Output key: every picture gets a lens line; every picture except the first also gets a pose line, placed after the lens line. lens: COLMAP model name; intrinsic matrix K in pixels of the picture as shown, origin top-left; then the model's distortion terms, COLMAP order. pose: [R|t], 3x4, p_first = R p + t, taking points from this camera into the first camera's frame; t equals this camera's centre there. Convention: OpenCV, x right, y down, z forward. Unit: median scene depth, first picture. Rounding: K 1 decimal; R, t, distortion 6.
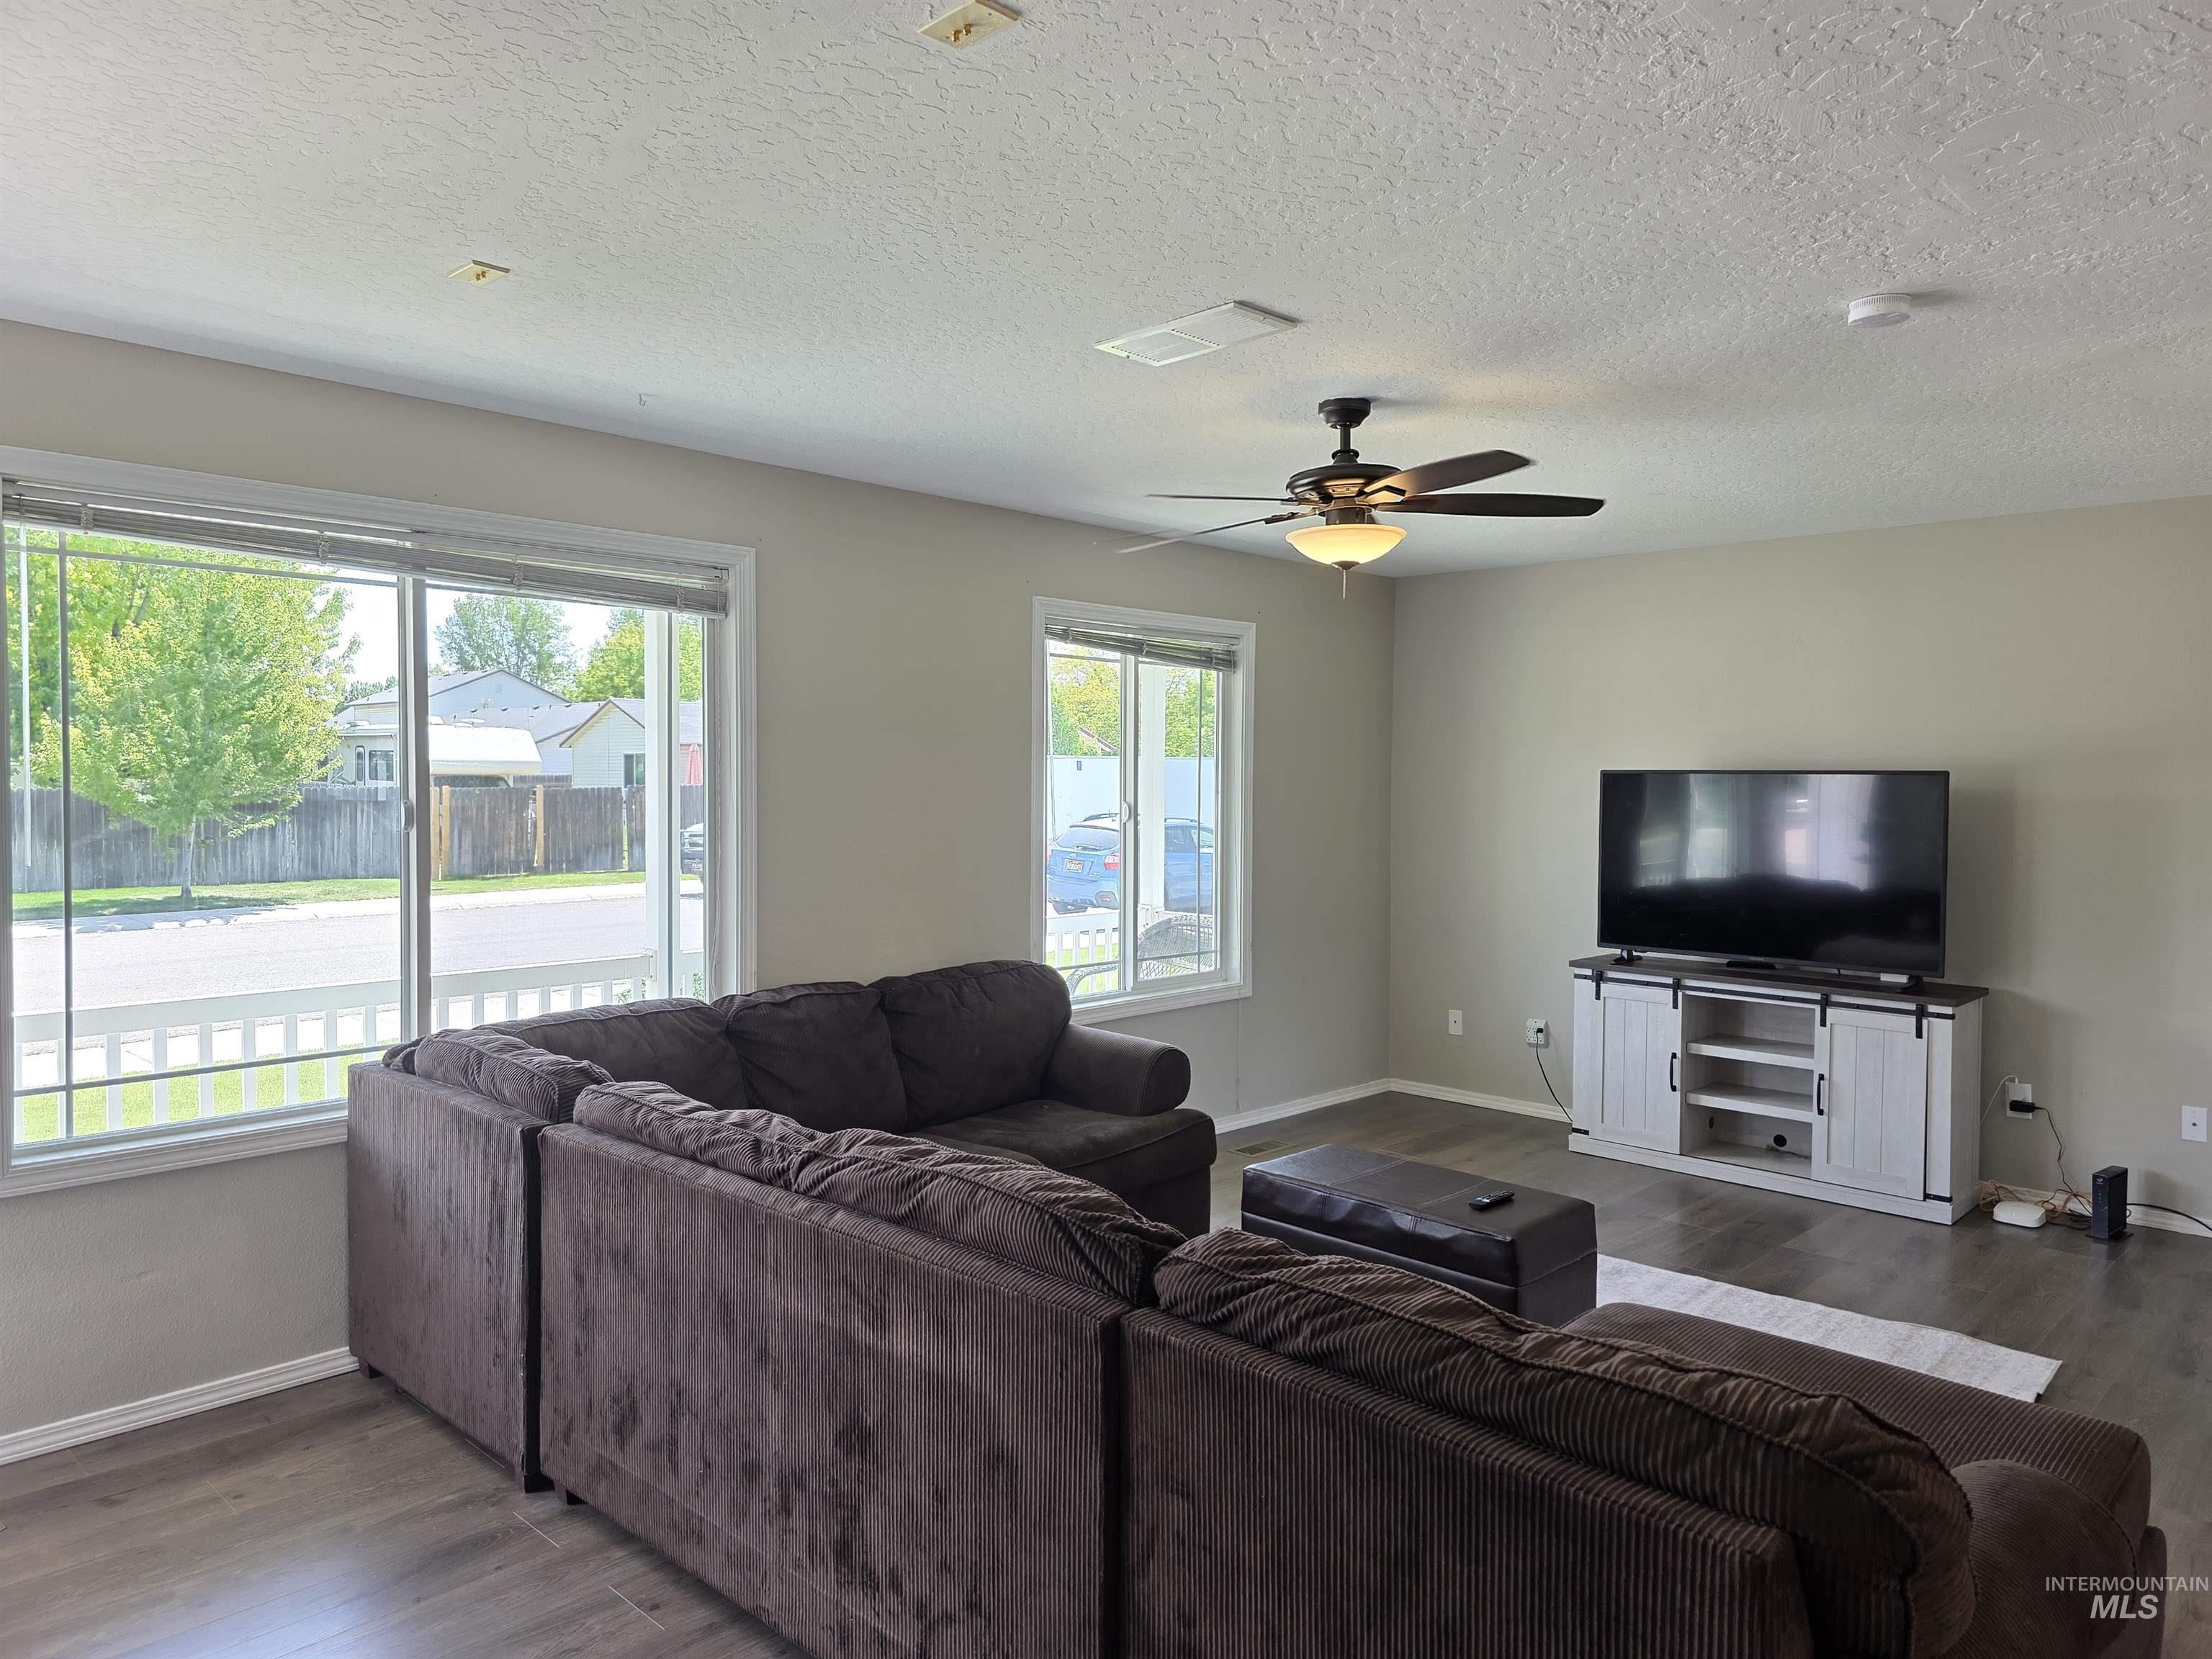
lens RADIAL K [[1484.7, 0, 1097.1], [0, 1484.7, 833.9], [0, 0, 1]] dist [0.052498, -0.044867]
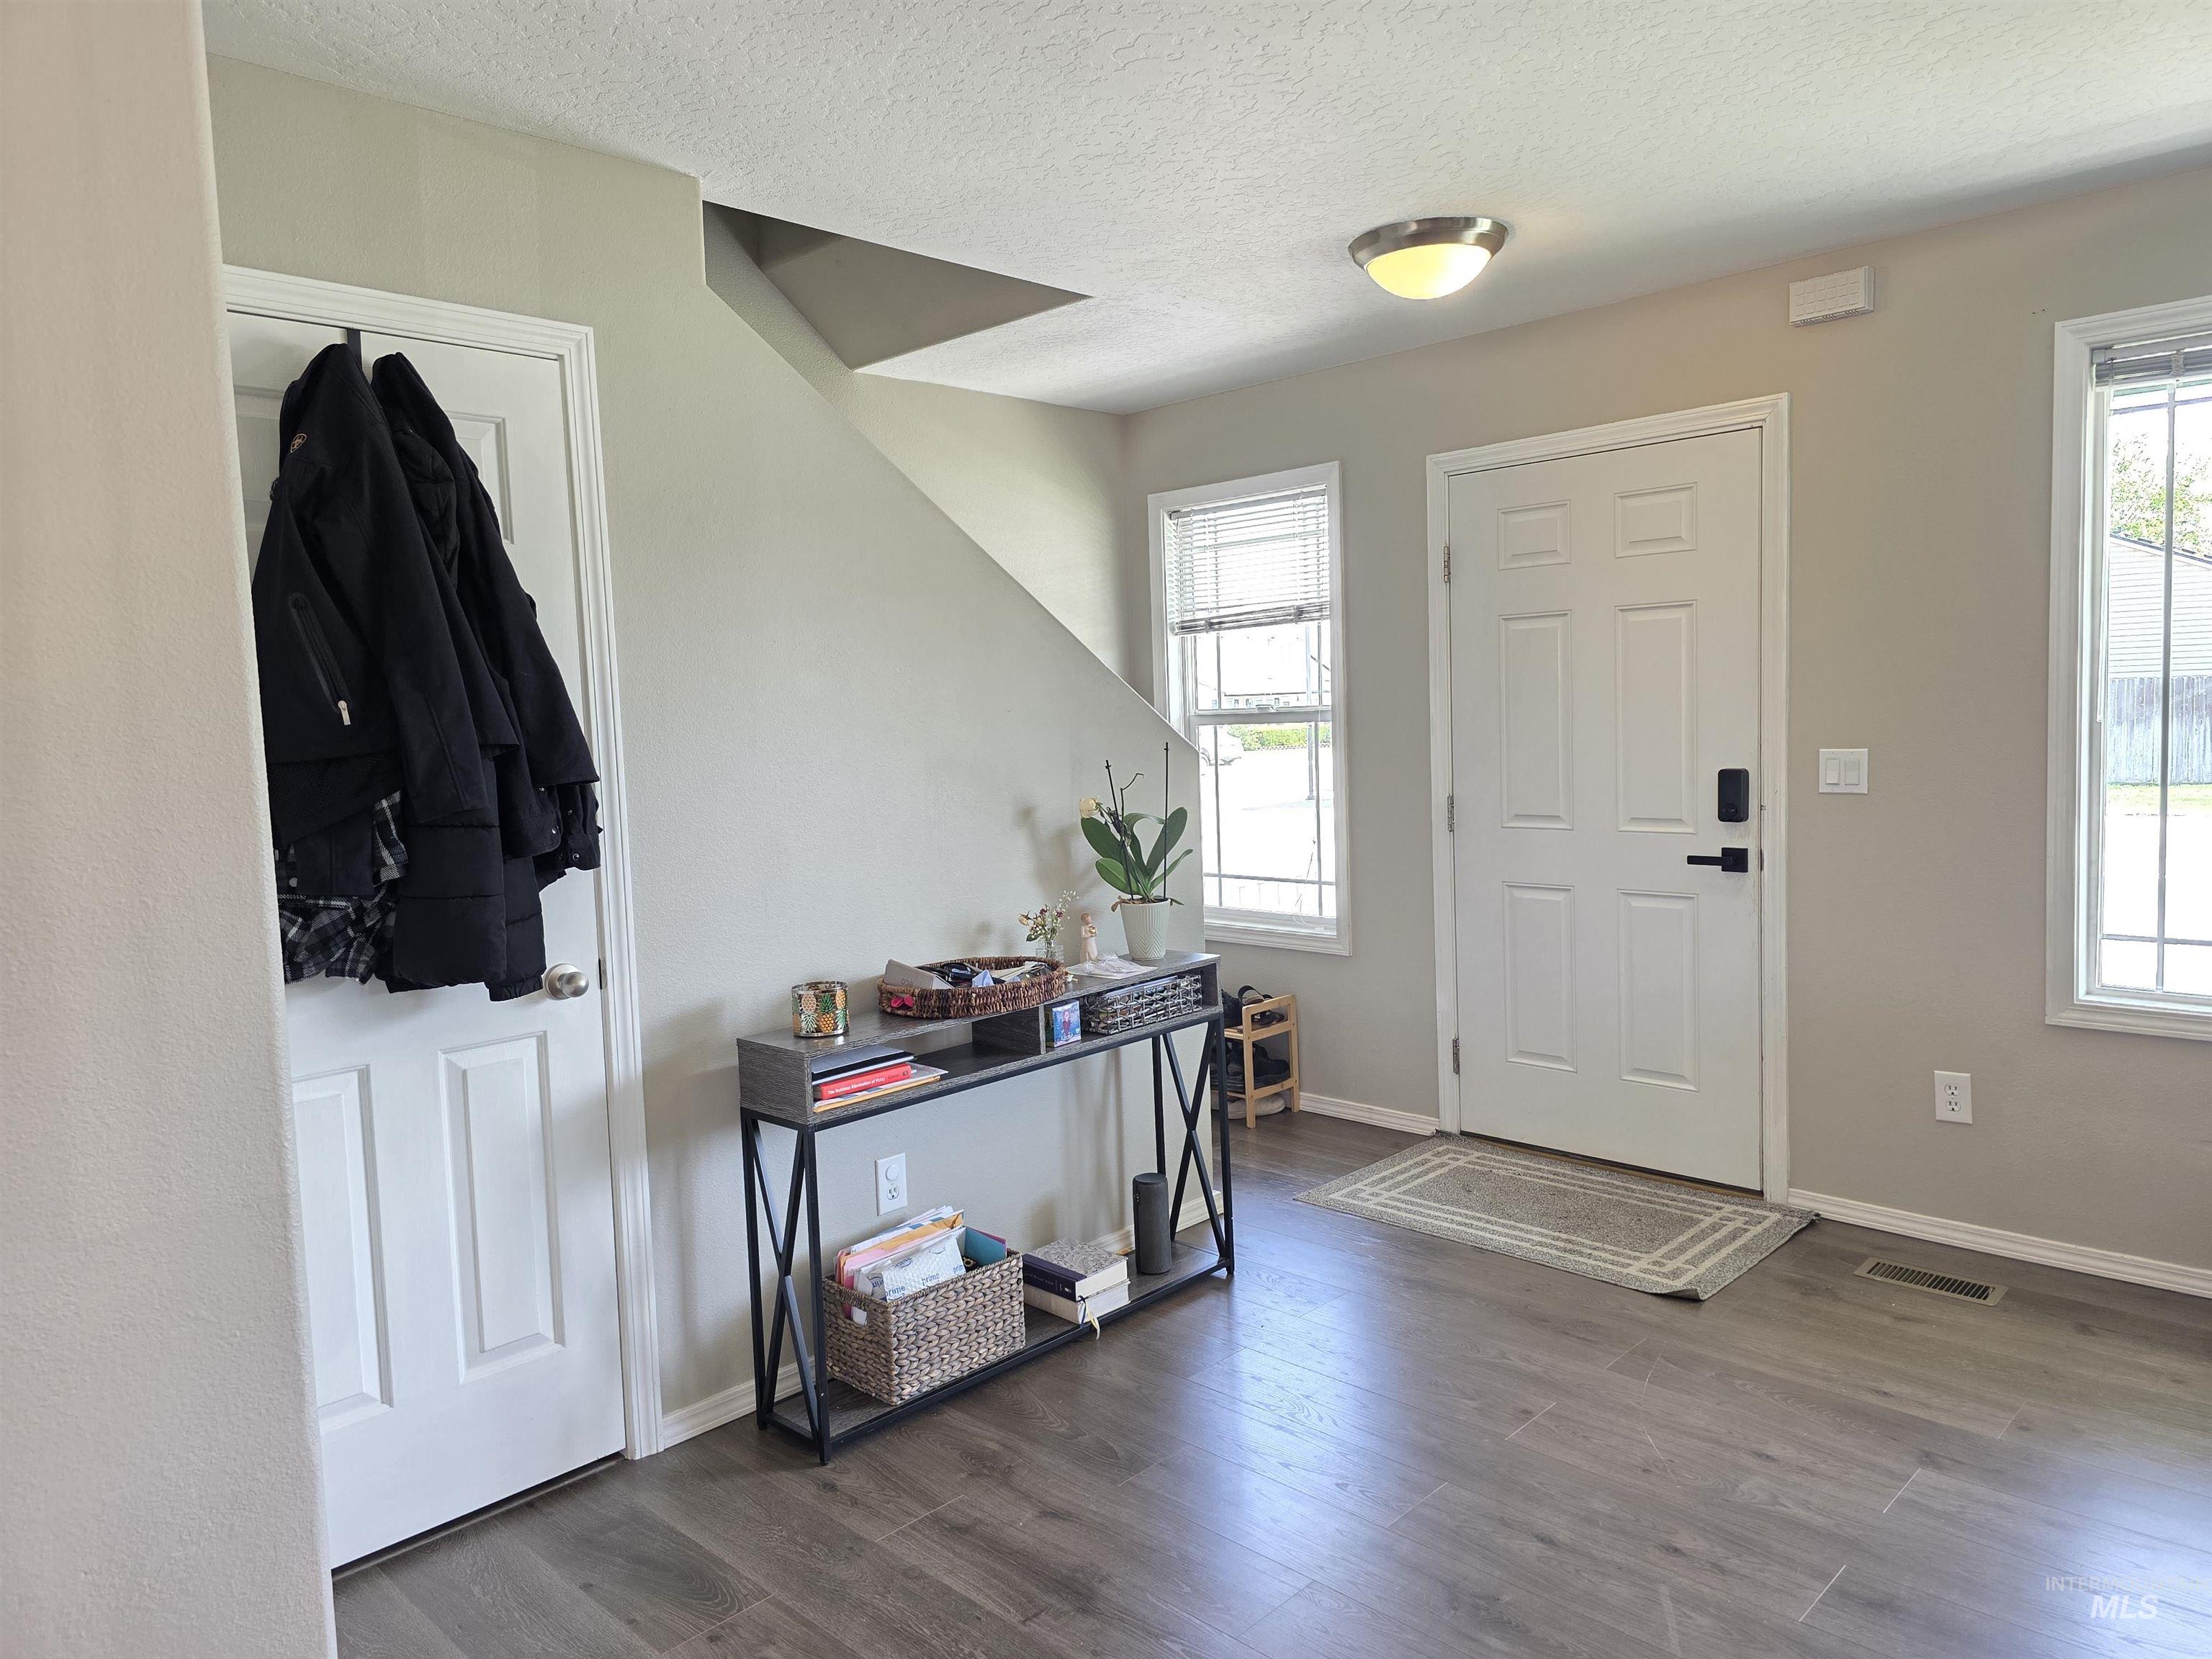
lens RADIAL K [[1484.7, 0, 1114.7], [0, 1484.7, 820.0], [0, 0, 1]] dist [0.052498, -0.044867]
pose [[-0.014716, 0.068883, -0.997516, 0.254379], [-0.001802, 0.997621, 0.068917, 0.014017], [0.999890, 0.002812, -0.014557, 0.234546]]
